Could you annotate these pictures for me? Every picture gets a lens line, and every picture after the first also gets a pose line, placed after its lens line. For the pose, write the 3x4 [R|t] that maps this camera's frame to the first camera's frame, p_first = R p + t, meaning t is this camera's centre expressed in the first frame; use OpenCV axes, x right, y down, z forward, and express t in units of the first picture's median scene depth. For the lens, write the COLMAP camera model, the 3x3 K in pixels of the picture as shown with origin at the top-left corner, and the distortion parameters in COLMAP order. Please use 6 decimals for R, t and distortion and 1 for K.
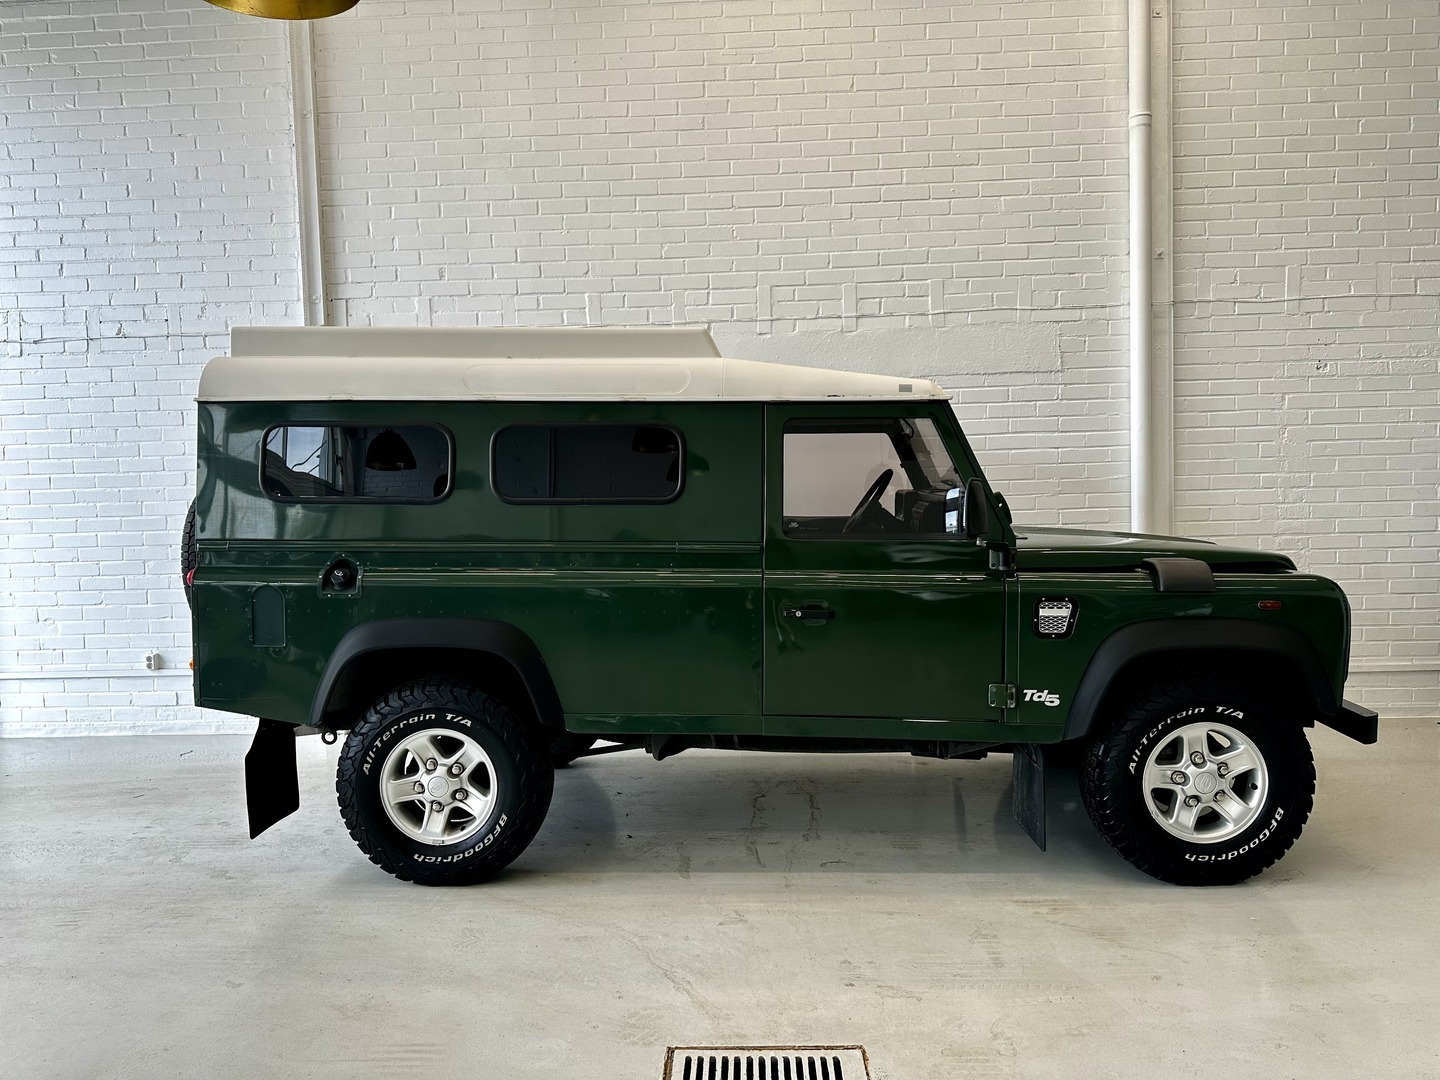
lens RADIAL K [[999.9, 0, 724.2], [0, 999.9, 540.8], [0, 0, 1]] dist [0.135139, -0.230772]
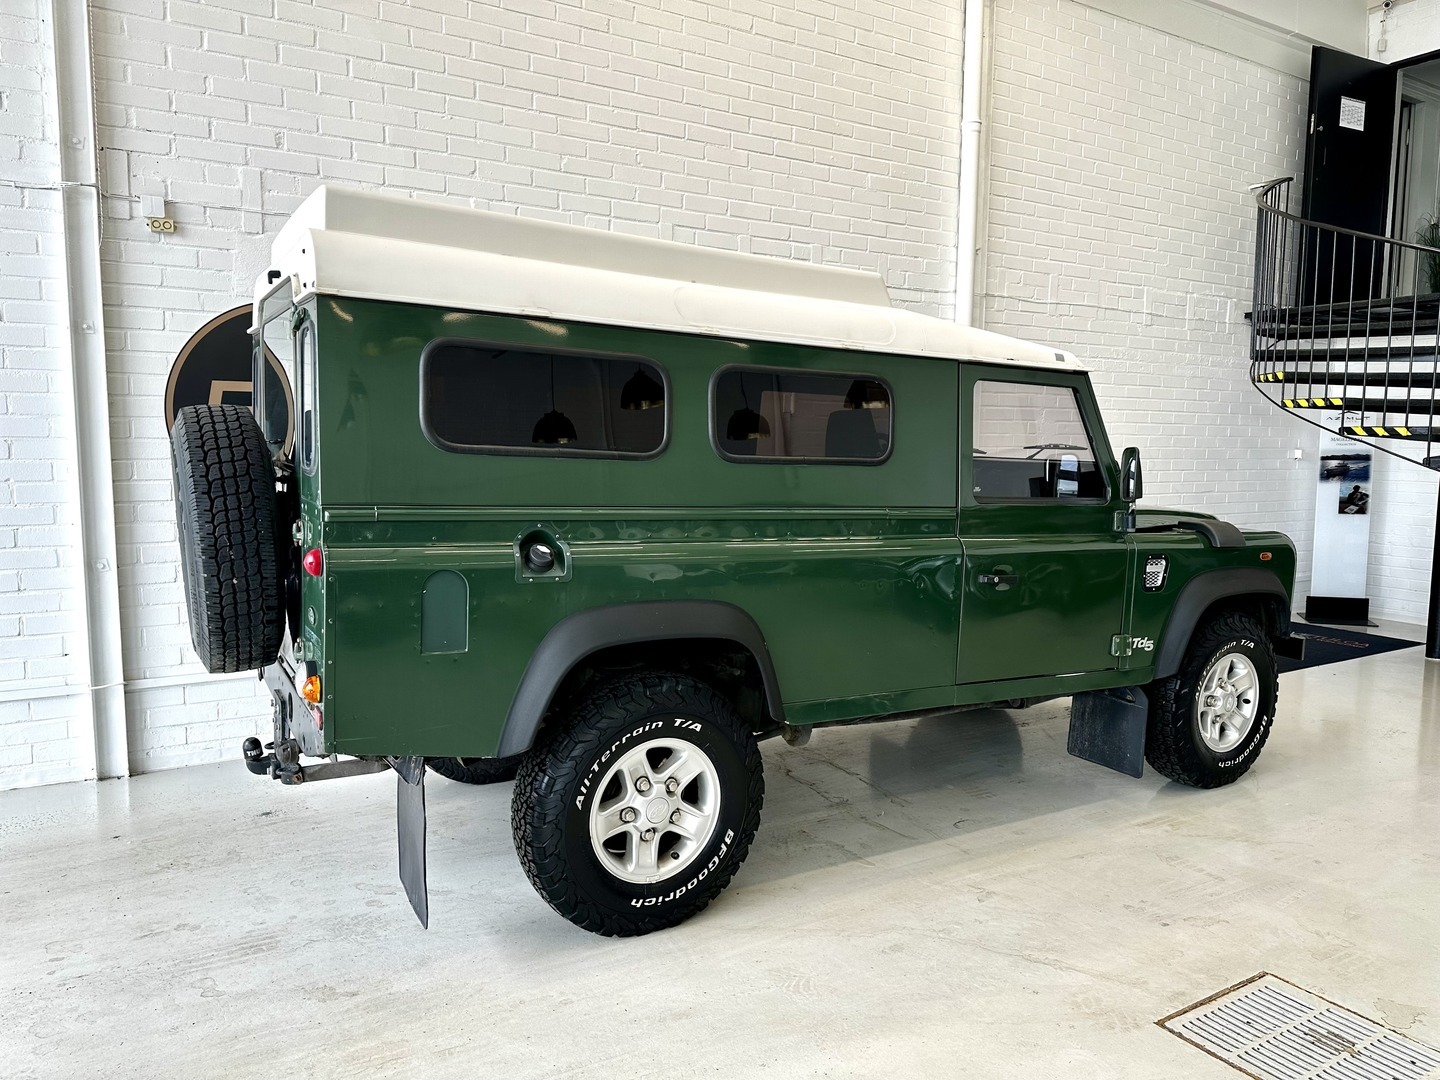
lens RADIAL K [[1014.6, 0, 720.0], [0, 1014.6, 540.0], [0, 0, 1]] dist [0.040162, -0.042764]
pose [[0.835416, -0.018876, 0.549294, -0.438448], [-0.003064, 0.999235, 0.038997, -0.002194], [-0.549610, -0.034262, 0.834718, 0.197464]]
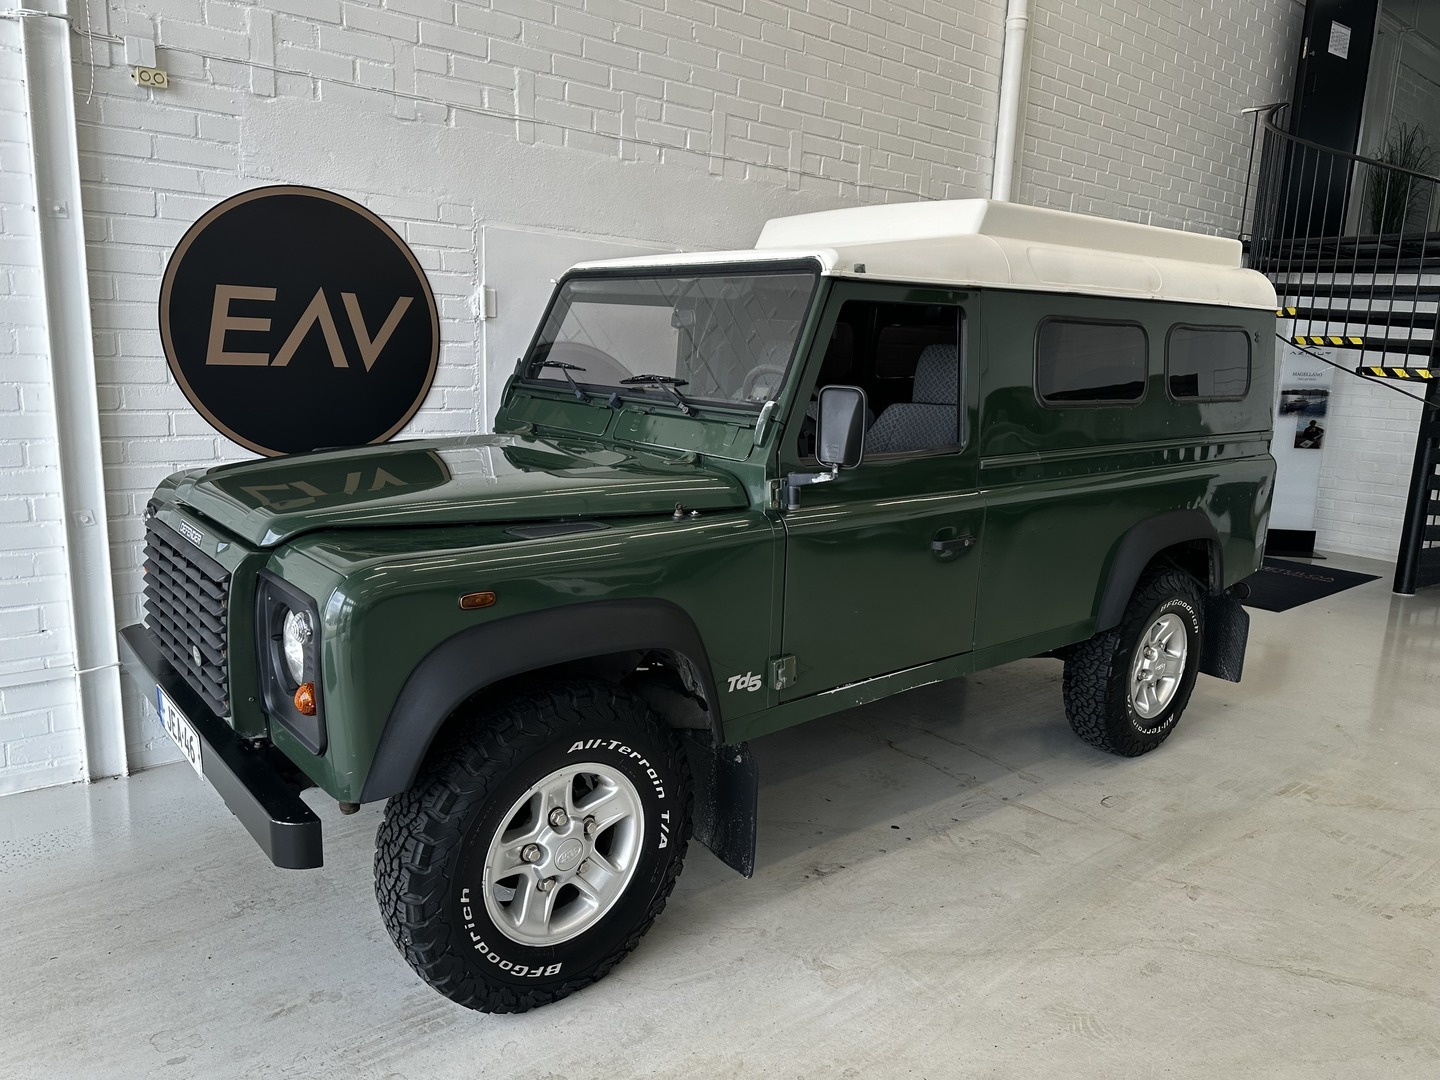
lens RADIAL K [[1020.7, 0, 706.2], [0, 1020.7, 541.3], [0, 0, 1]] dist [0.009129, -0.007323]
pose [[0.745492, -0.069703, 0.662860, -0.529401], [-0.020975, 0.991571, 0.127858, -0.022766], [-0.666185, -0.109221, 0.737746, 0.388430]]
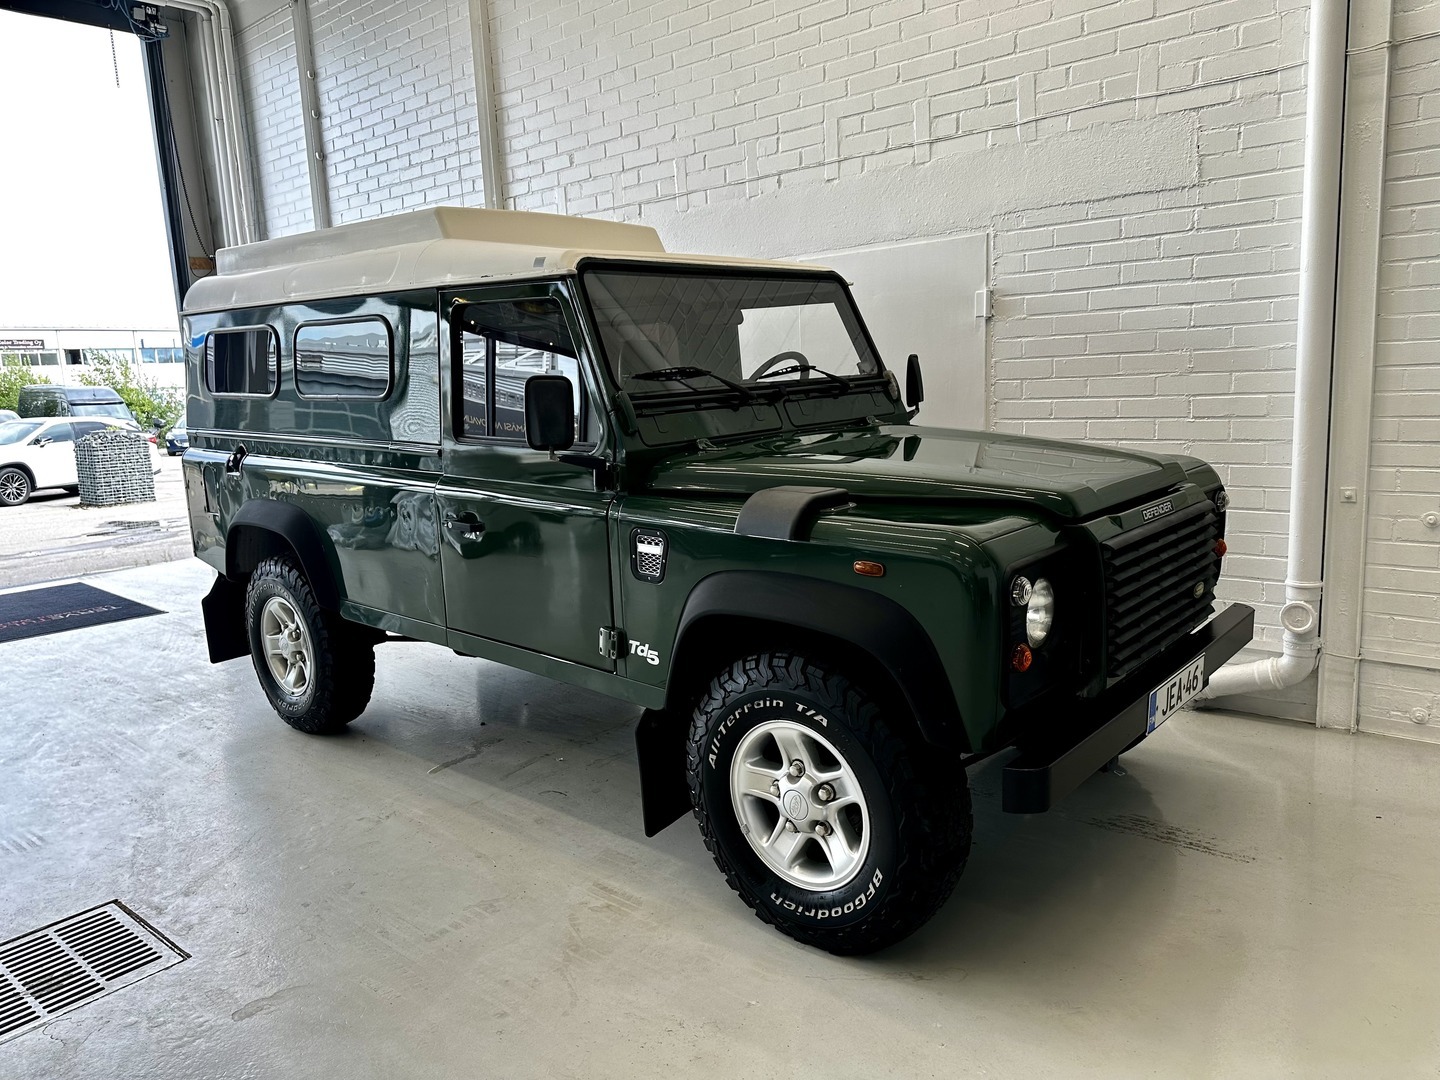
lens RADIAL K [[1018.1, 0, 735.9], [0, 1018.1, 539.6], [0, 0, 1]] dist [0.002000, 0.000173]
pose [[0.786603, 0.090134, -0.610845, 0.526291], [-0.011205, 0.991209, 0.131830, -0.022388], [0.617358, -0.096854, 0.780698, 0.274244]]
